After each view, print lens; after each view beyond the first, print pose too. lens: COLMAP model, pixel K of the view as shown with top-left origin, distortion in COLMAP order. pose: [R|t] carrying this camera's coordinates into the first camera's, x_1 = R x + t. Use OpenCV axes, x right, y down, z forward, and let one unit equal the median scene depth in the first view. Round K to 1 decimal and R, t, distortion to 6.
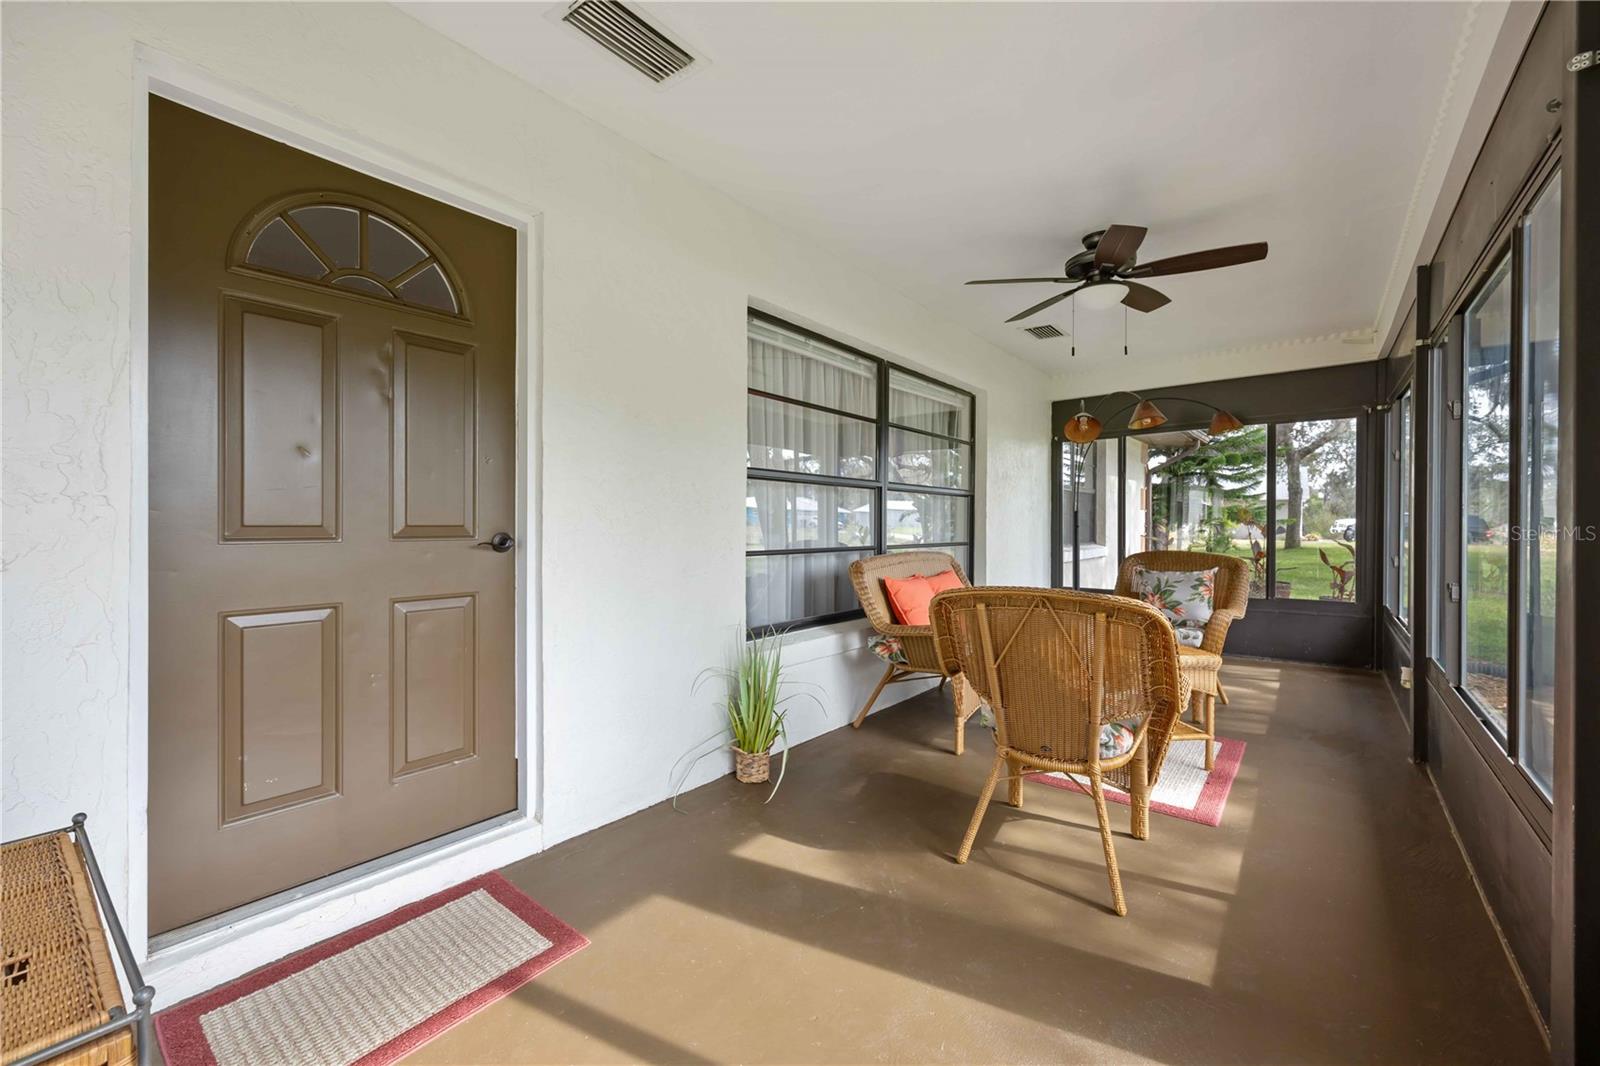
lens RADIAL K [[639.9, 0, 794.1], [0, 639.9, 531.2], [0, 0, 1]] dist [-0.003070, -0.000804]
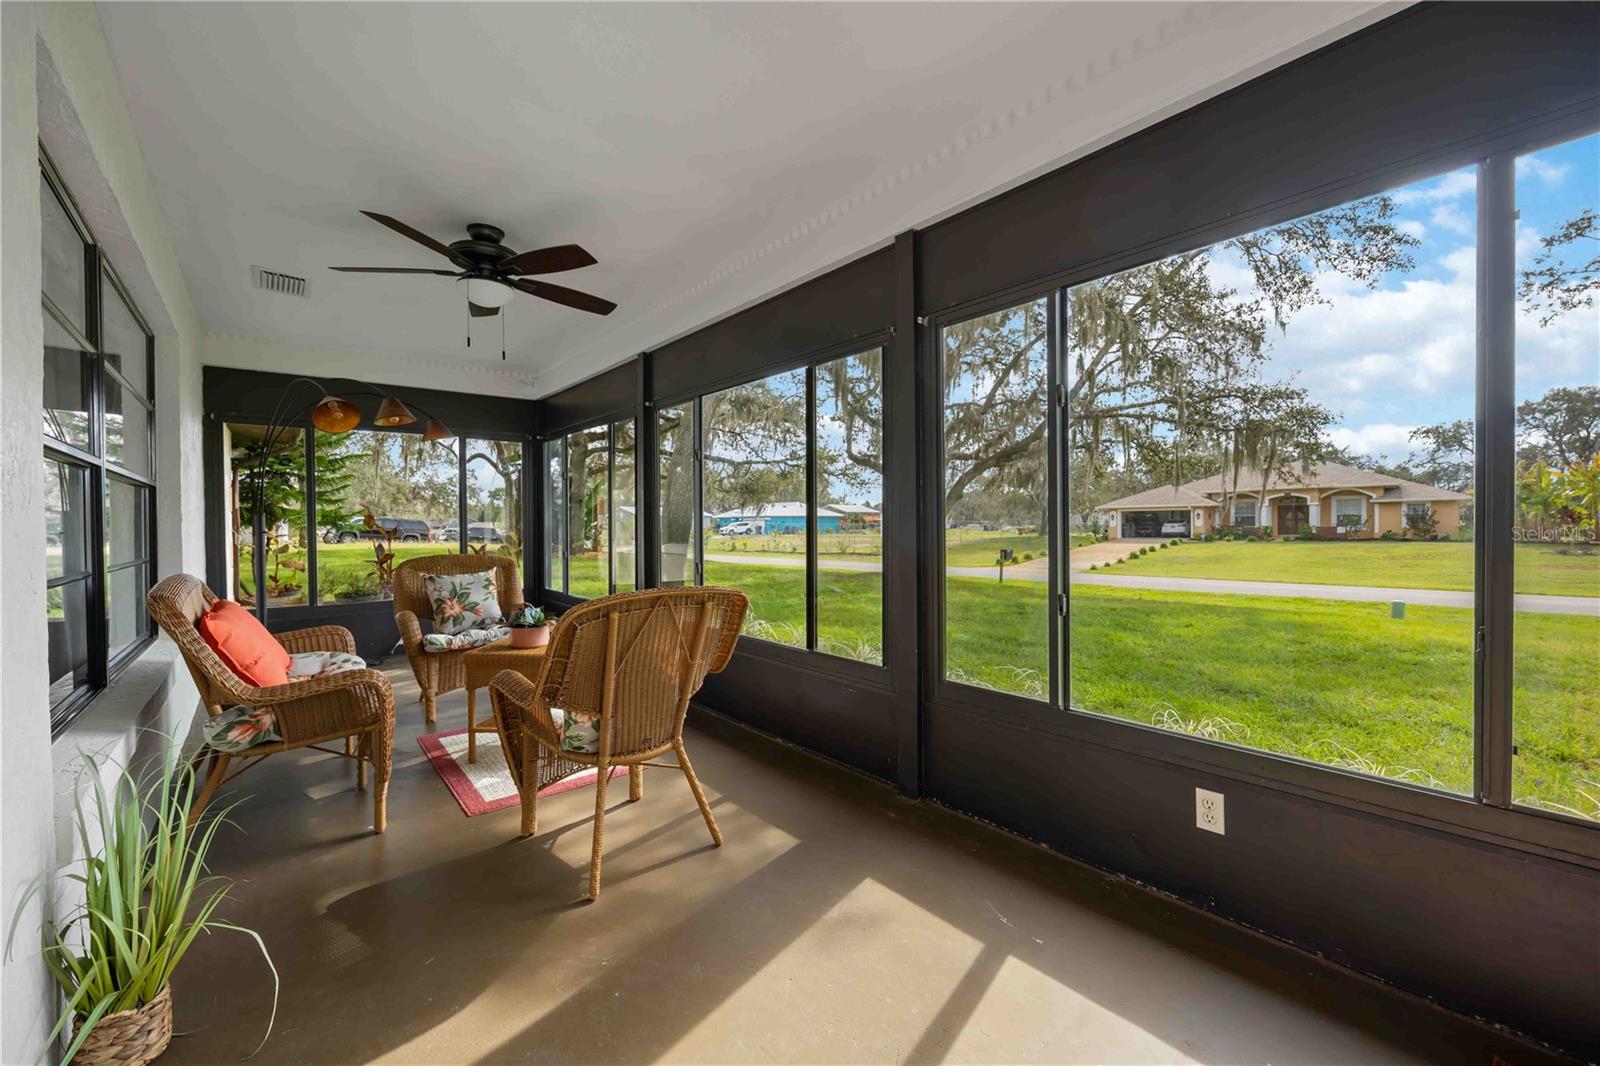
lens RADIAL K [[639.9, 0, 796.3], [0, 639.9, 532.0], [0, 0, 1]] dist [-0.003070, -0.000804]
pose [[0.182792, -0.015519, 0.983029, -0.390738], [0.020029, 0.999727, 0.012058, -0.007674], [-0.982948, 0.017485, 0.183053, 0.366519]]
